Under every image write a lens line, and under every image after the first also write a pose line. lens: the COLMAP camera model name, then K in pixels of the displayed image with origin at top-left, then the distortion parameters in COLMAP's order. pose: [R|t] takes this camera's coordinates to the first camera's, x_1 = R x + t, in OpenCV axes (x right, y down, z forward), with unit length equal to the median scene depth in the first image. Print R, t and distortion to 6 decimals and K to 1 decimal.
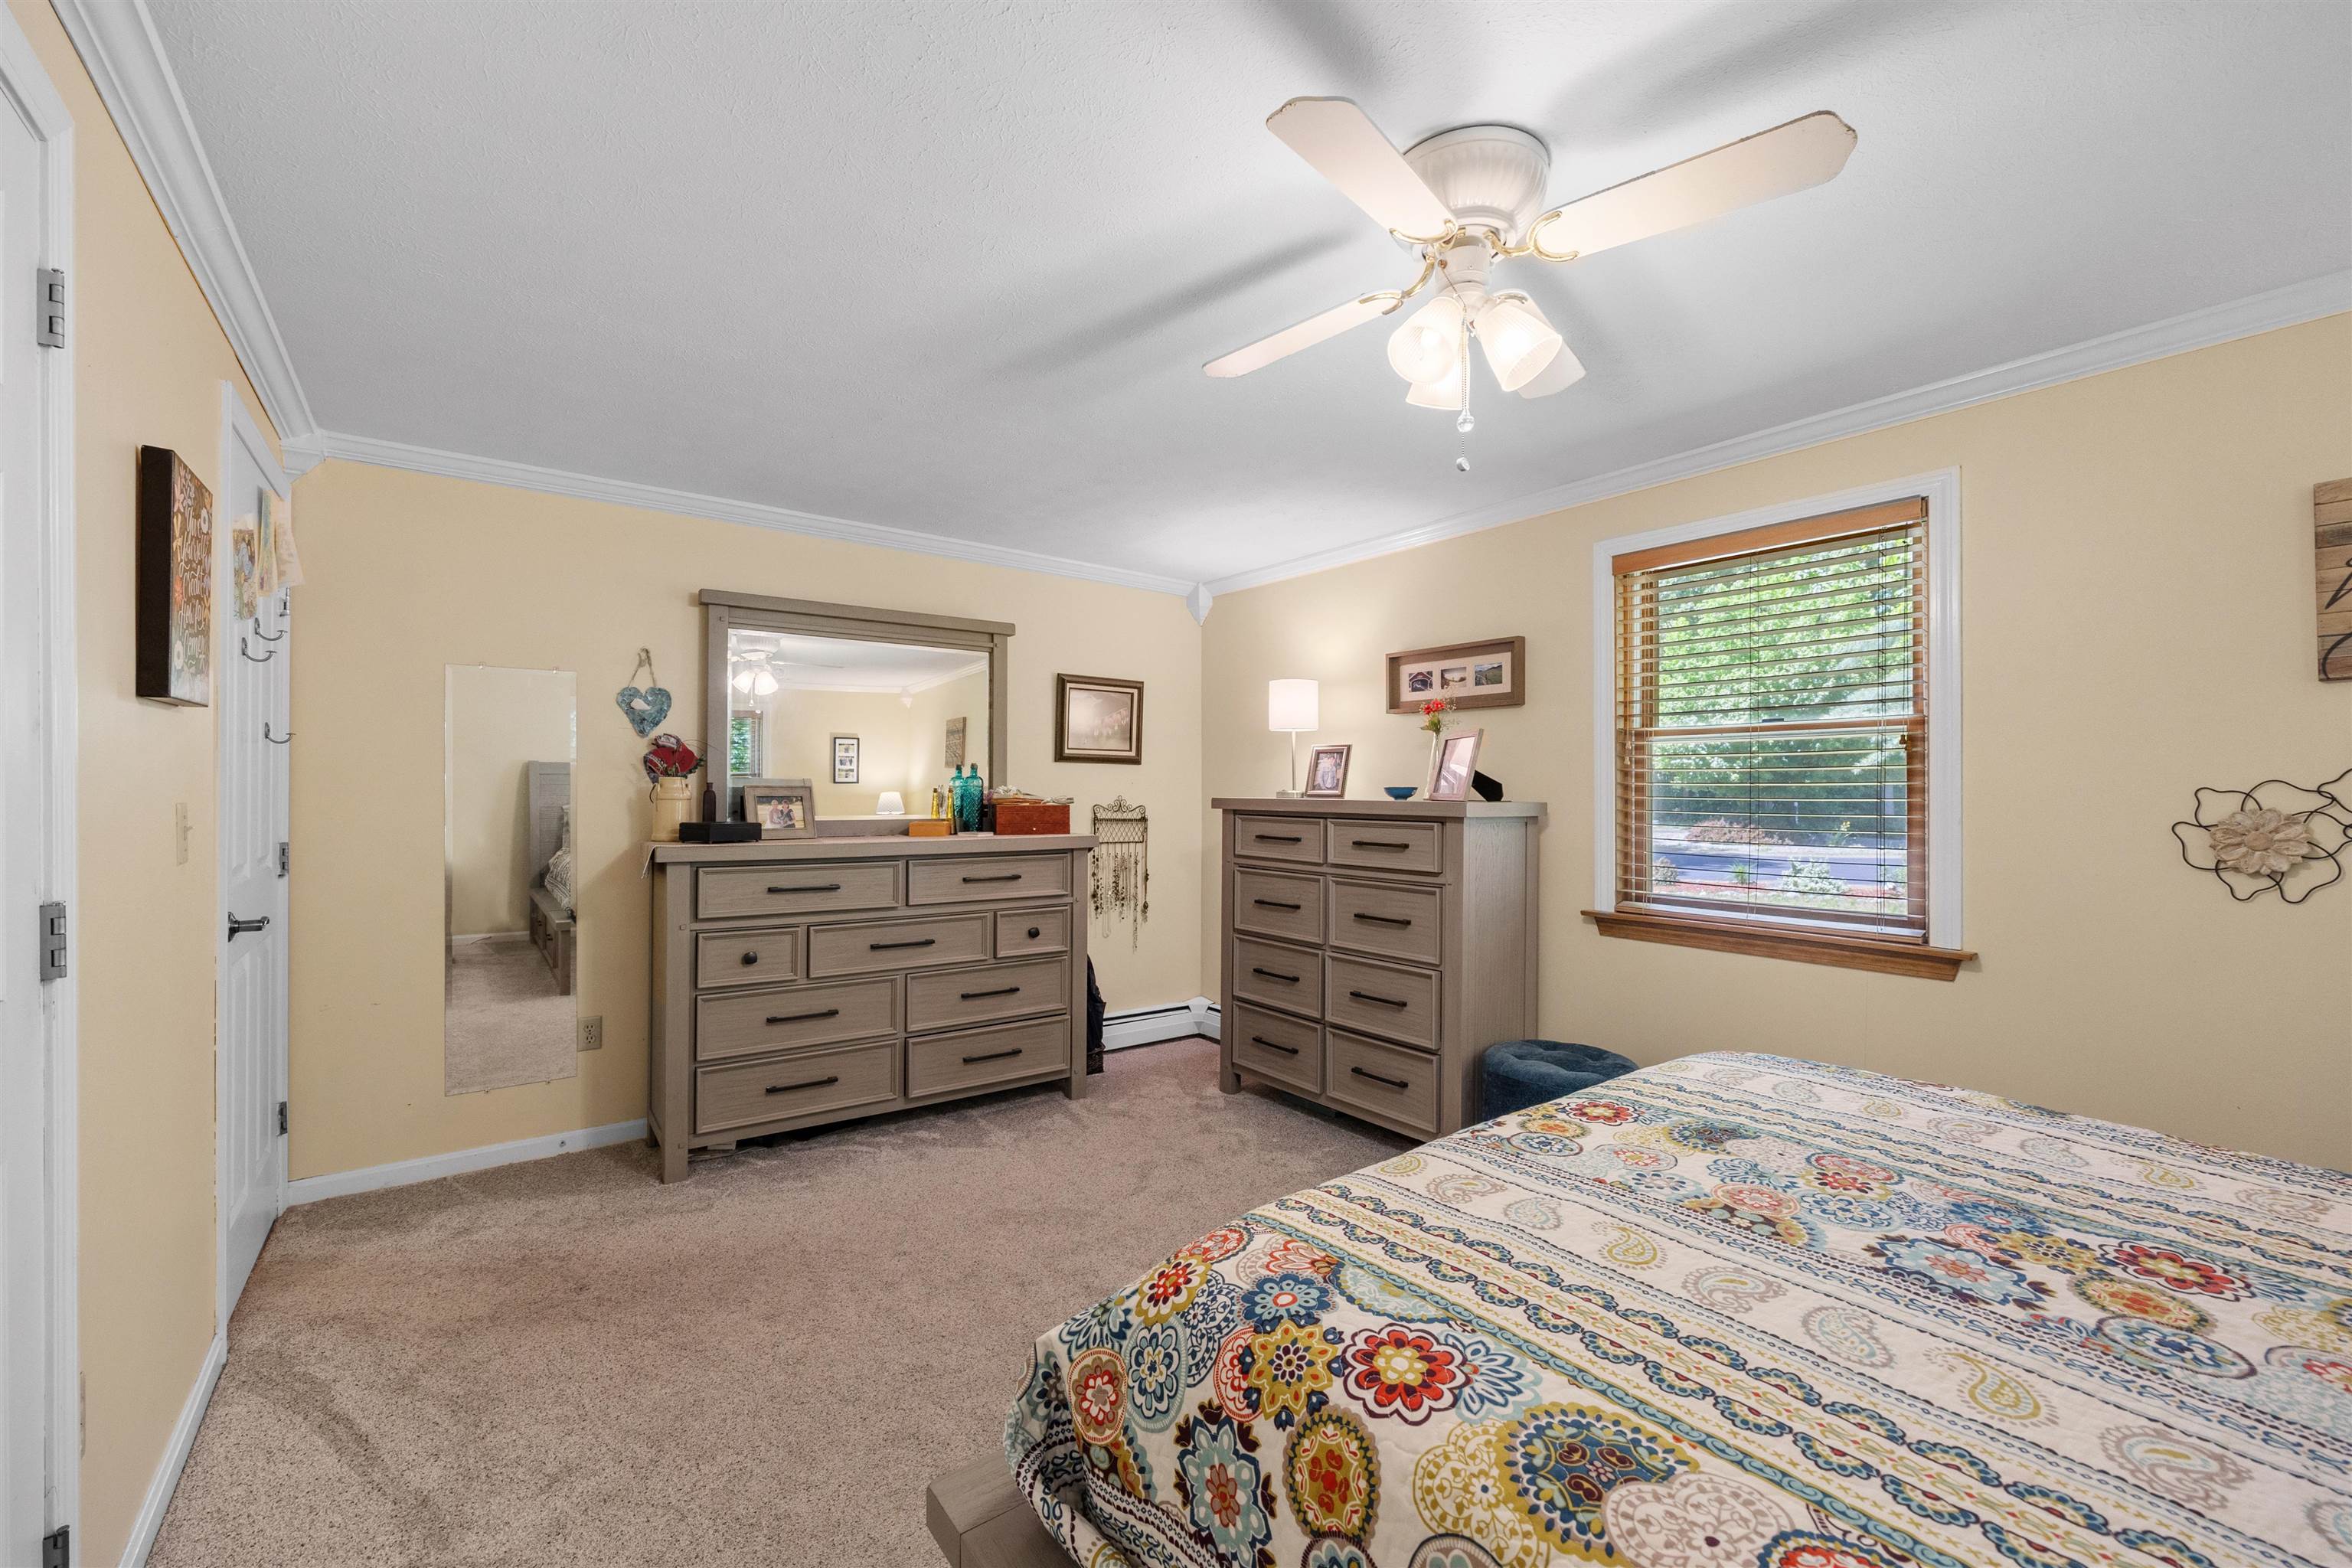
lens RADIAL K [[943.0, 0, 1166.2], [0, 943.0, 772.0], [0, 0, 1]] dist [0.000183, -0.000110]
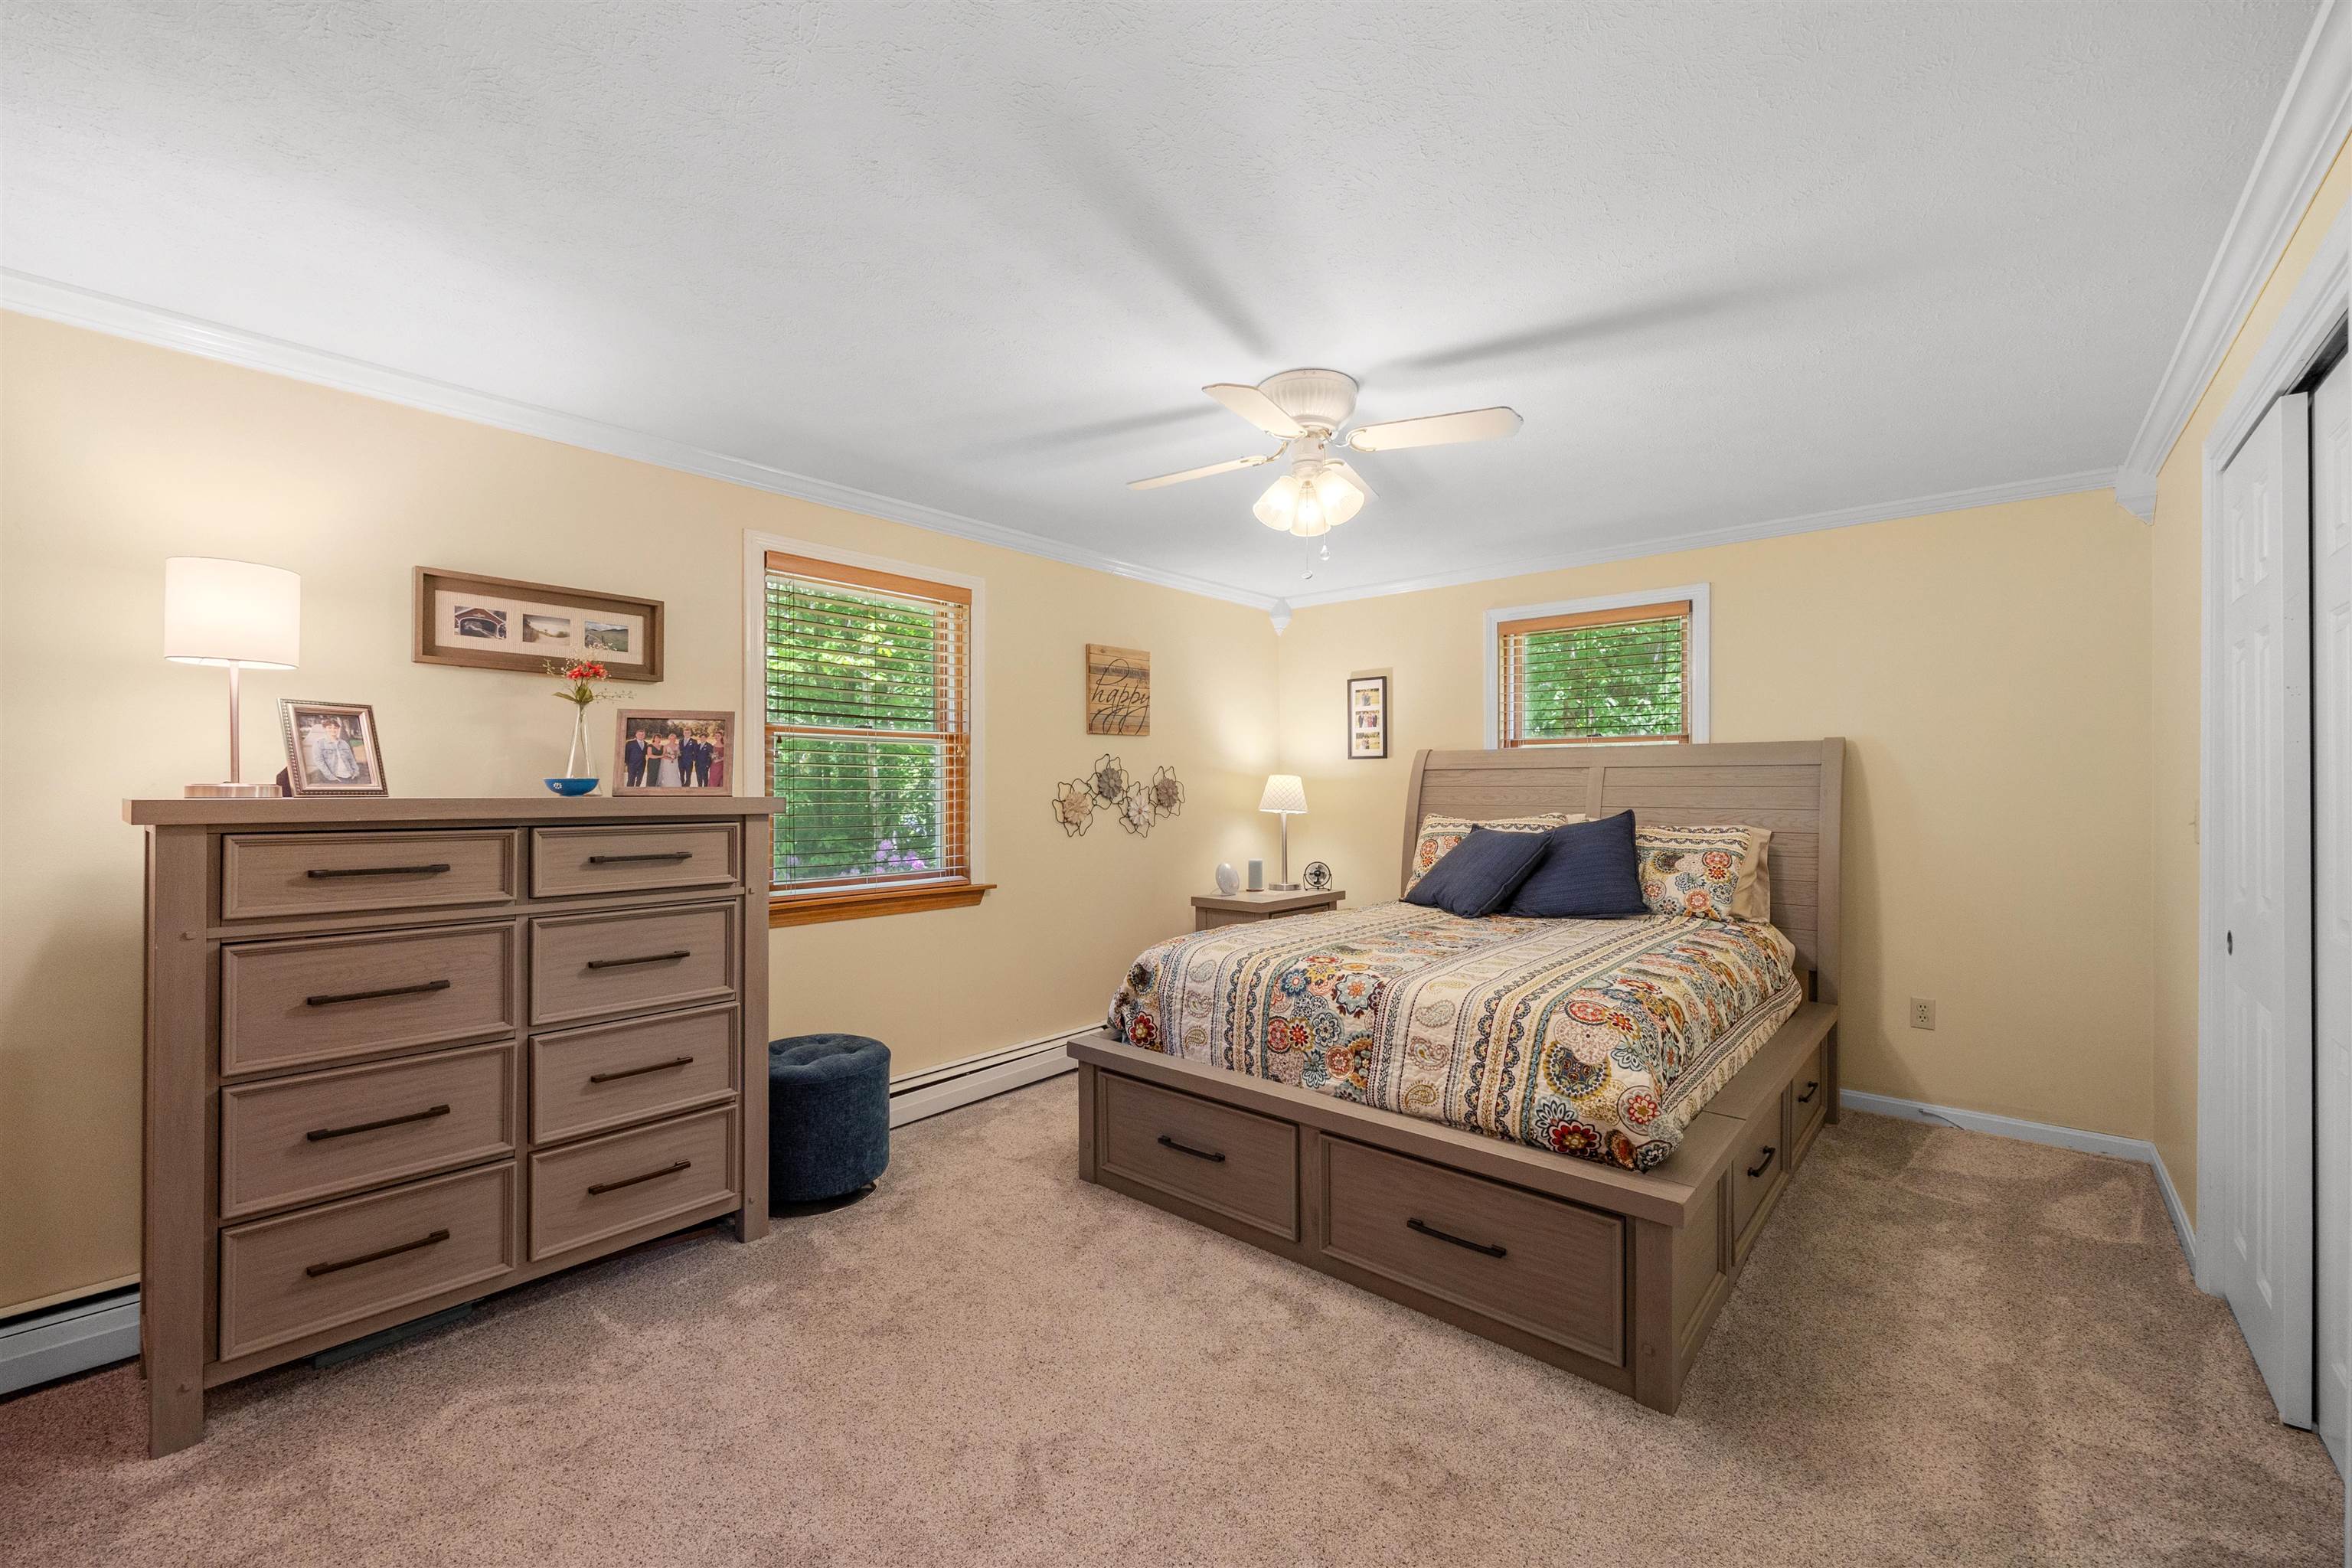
lens RADIAL K [[943.0, 0, 1166.2], [0, 943.0, 772.0], [0, 0, 1]] dist [0.000183, -0.000110]
pose [[-0.208890, 0.014103, 0.977837, -0.518656], [-0.017474, 0.999683, -0.018151, 0.015737], [-0.977783, -0.020879, -0.208577, 0.688201]]
